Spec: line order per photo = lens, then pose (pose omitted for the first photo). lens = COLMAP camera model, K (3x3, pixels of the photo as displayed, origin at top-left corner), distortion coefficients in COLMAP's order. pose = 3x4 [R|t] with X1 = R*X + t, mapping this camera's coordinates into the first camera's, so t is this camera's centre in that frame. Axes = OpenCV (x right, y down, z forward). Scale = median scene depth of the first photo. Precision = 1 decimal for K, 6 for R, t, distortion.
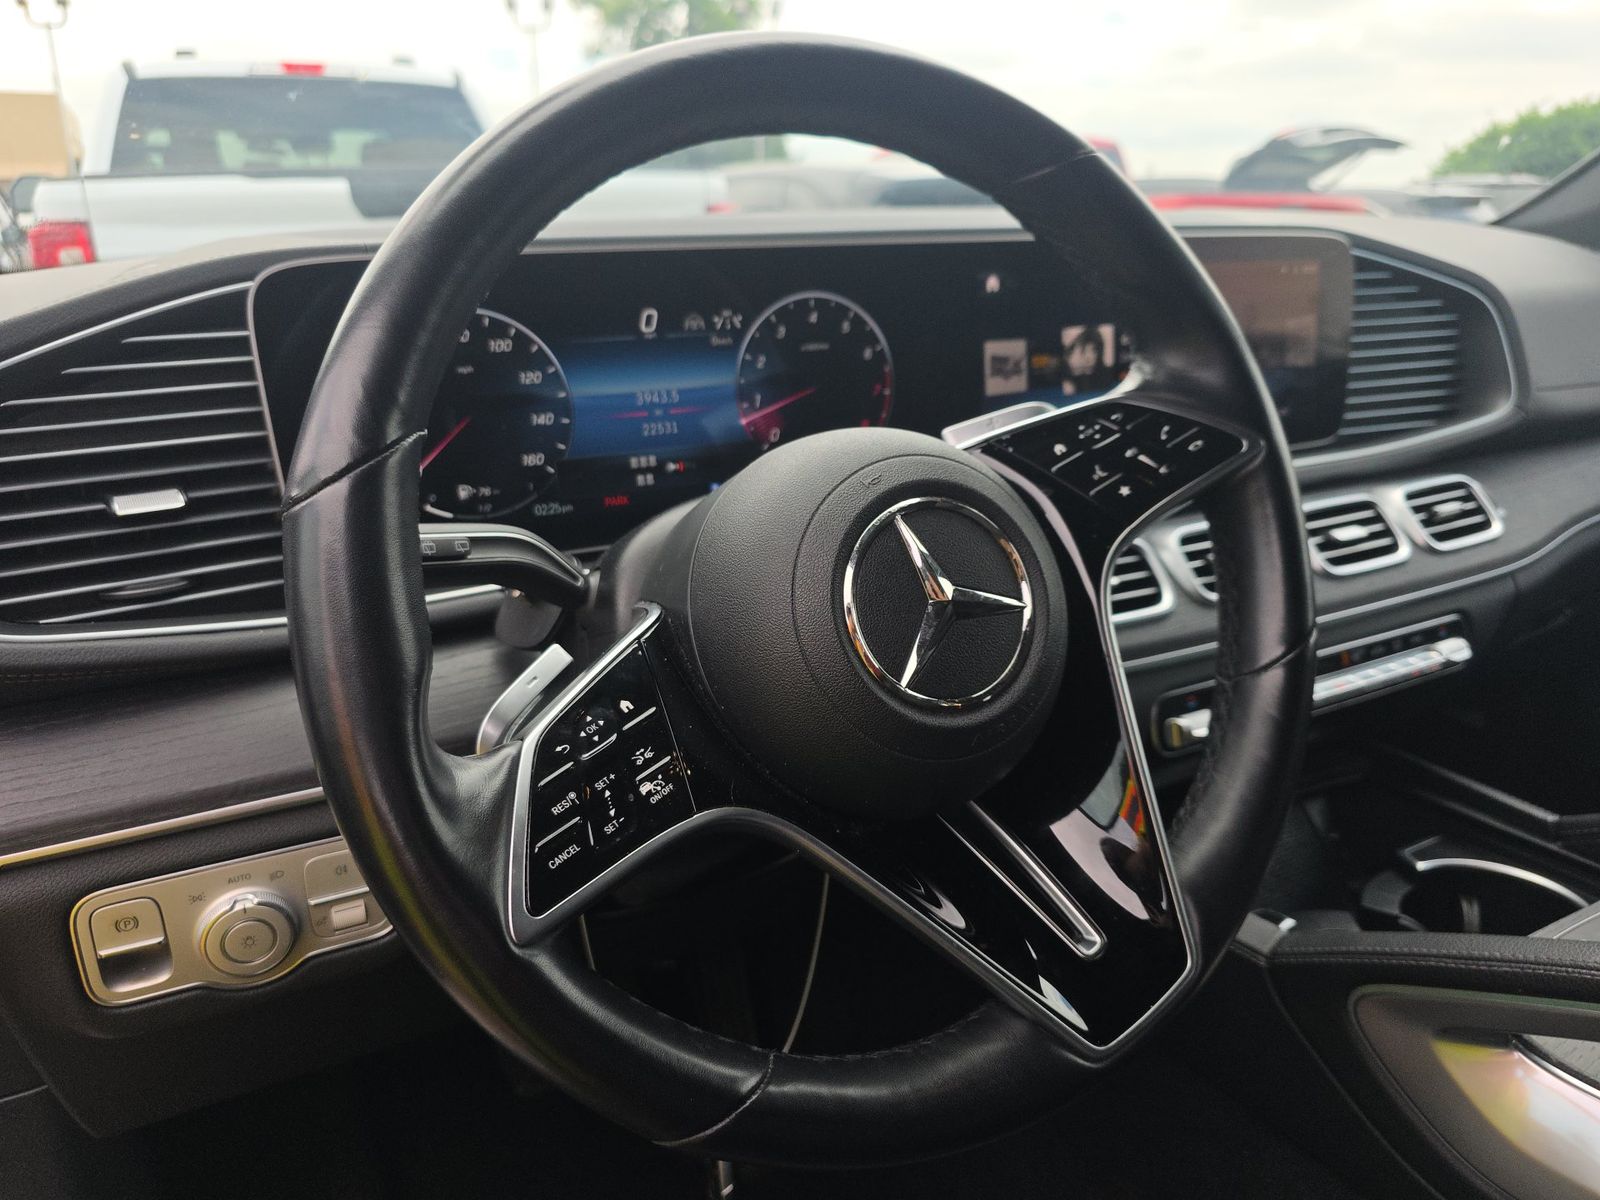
lens RADIAL K [[1076.4, 0, 800.0], [0, 1076.4, 600.0], [0, 0, 1]] dist [0.074441, -0.090136]
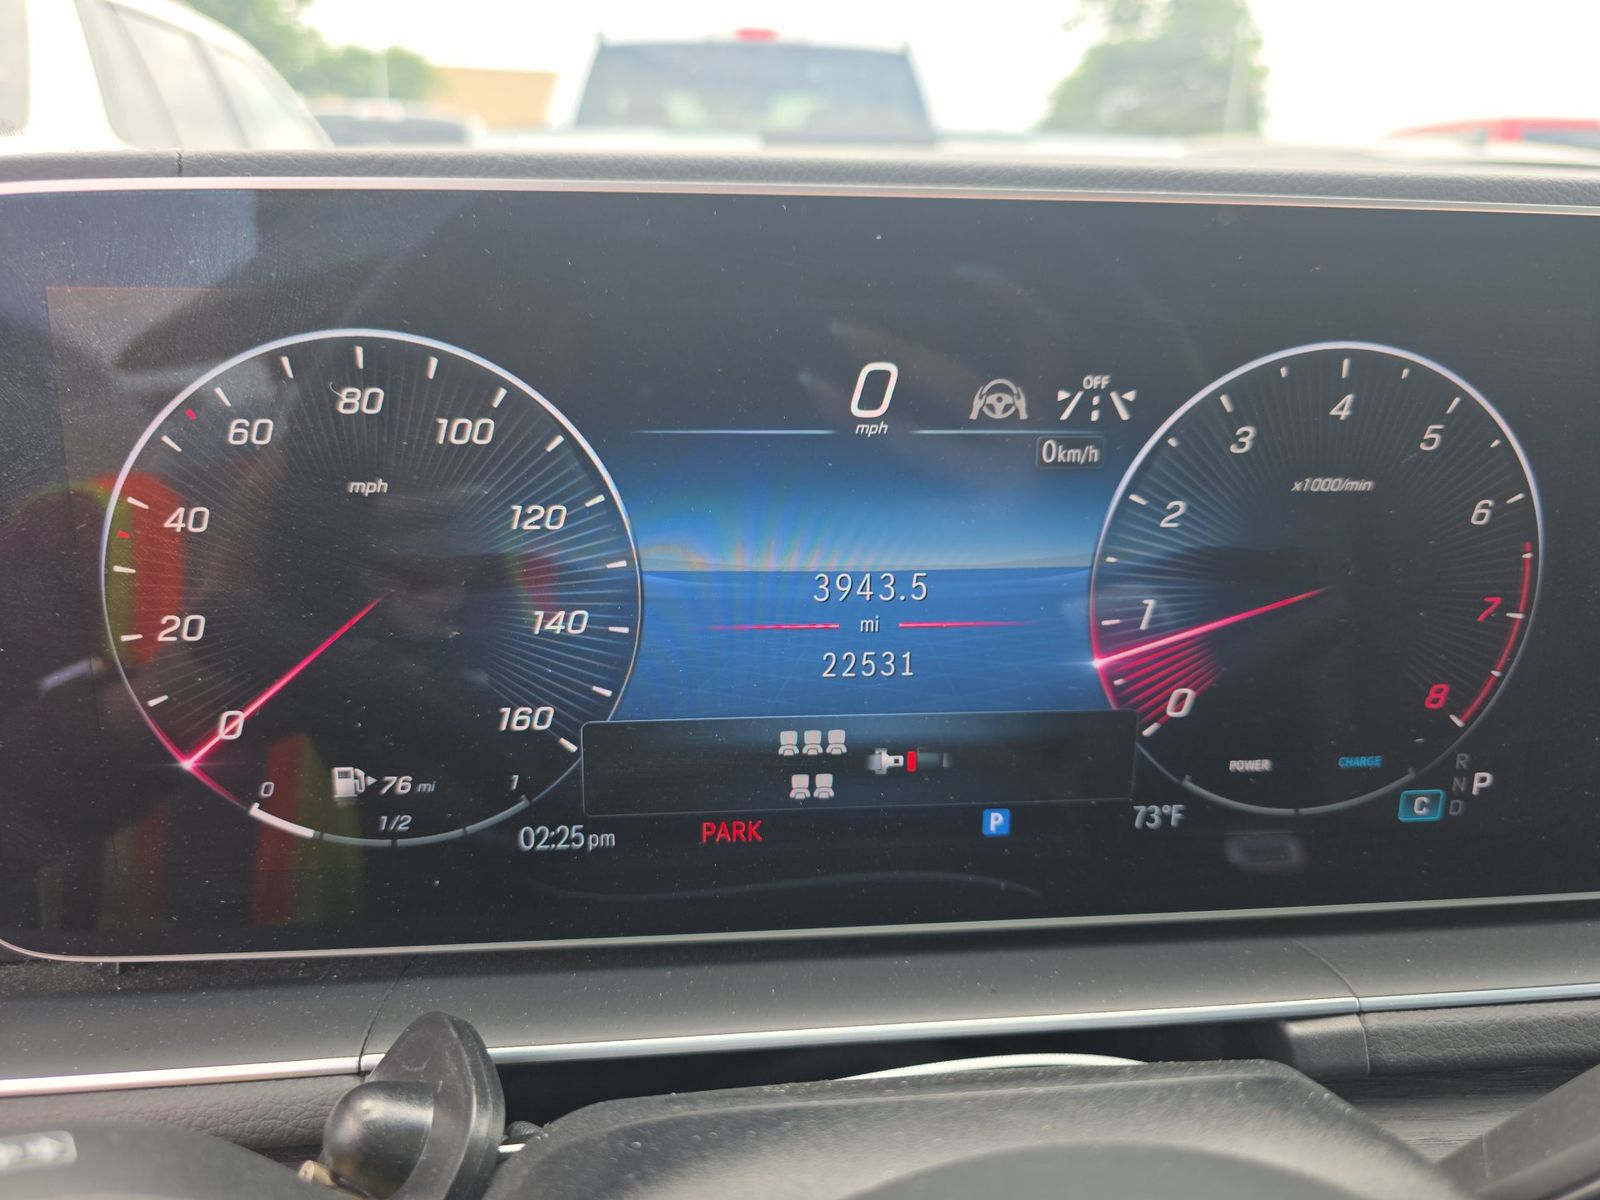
lens RADIAL K [[1094.3, 0, 800.0], [0, 1094.3, 600.0], [0, 0, 1]] dist [0.001521, -0.001095]
pose [[0.935884, 0.158113, -0.314835, -0.033542], [-0.151218, 0.987412, 0.046373, -0.195428], [0.318204, 0.004209, 0.948013, 0.622495]]
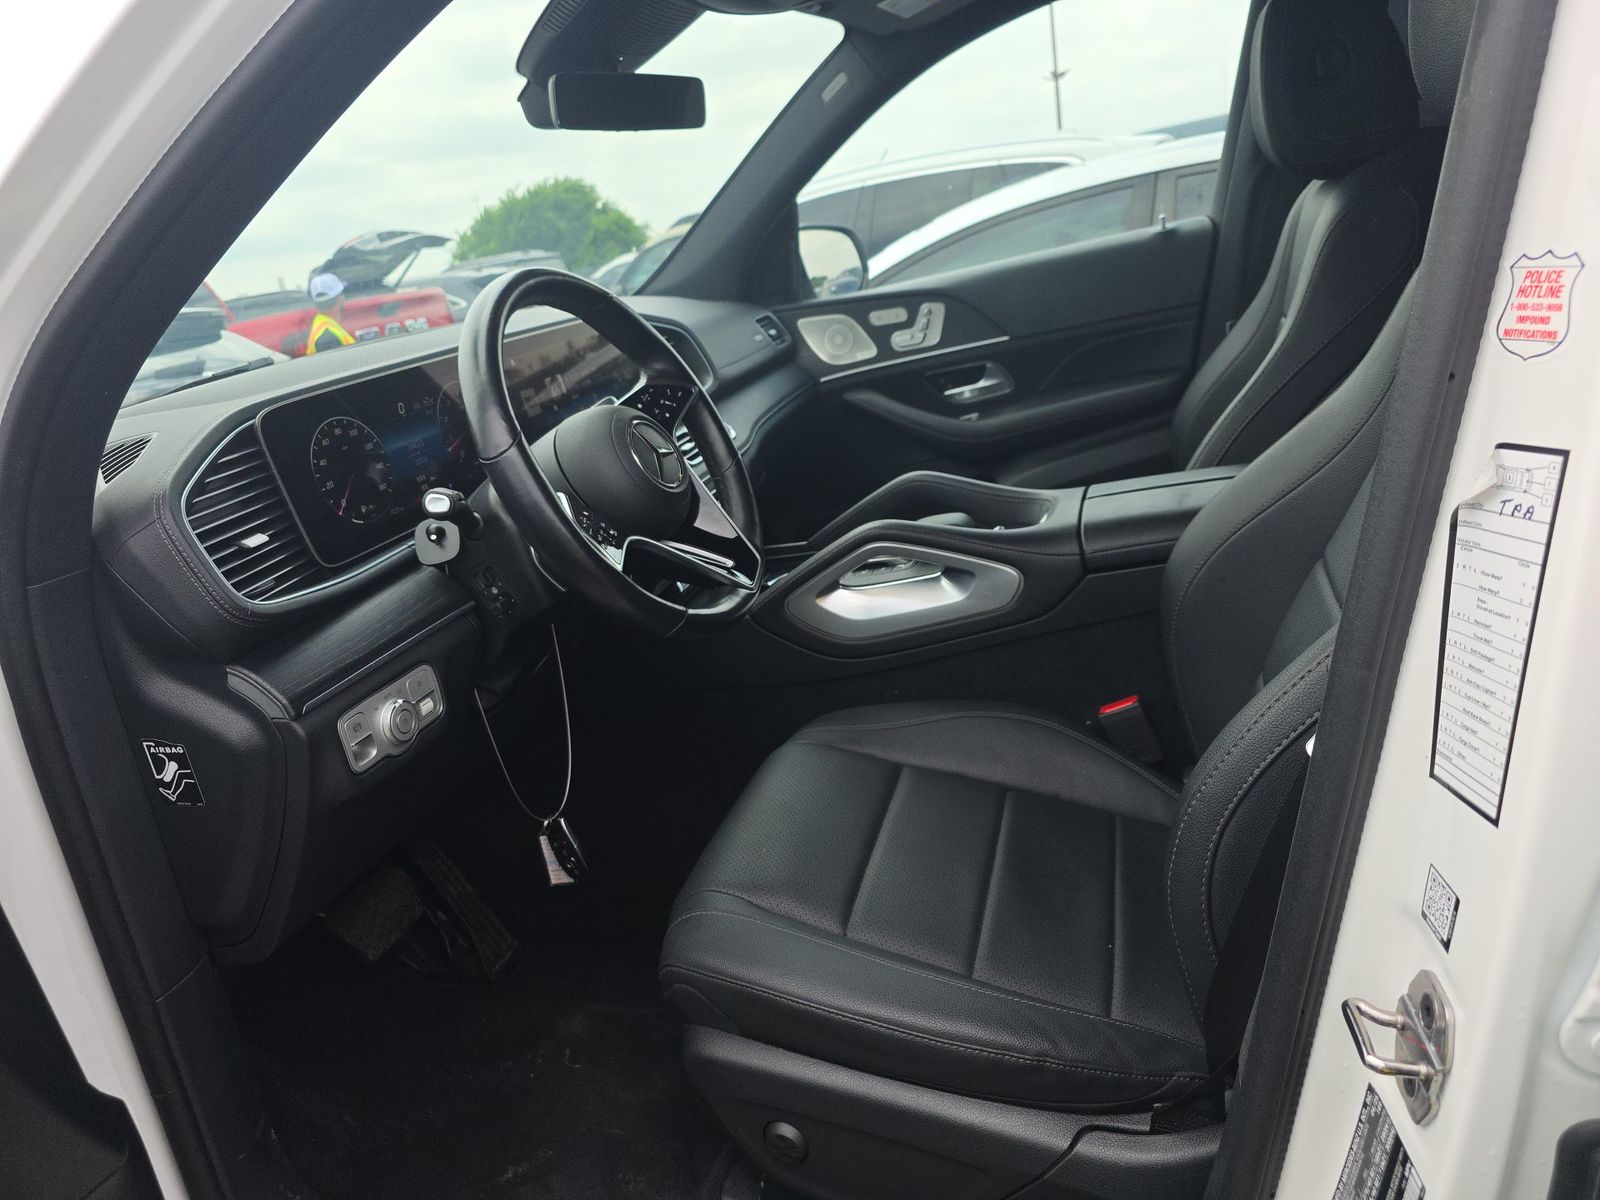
lens RADIAL K [[1094.3, 0, 800.0], [0, 1094.3, 600.0], [0, 0, 1]] dist [0.001521, -0.001095]
pose [[0.692893, -0.324266, 0.644011, -0.996583], [0.375736, 0.924695, 0.061338, 0.204044], [-0.615404, 0.199477, 0.762553, -0.849856]]
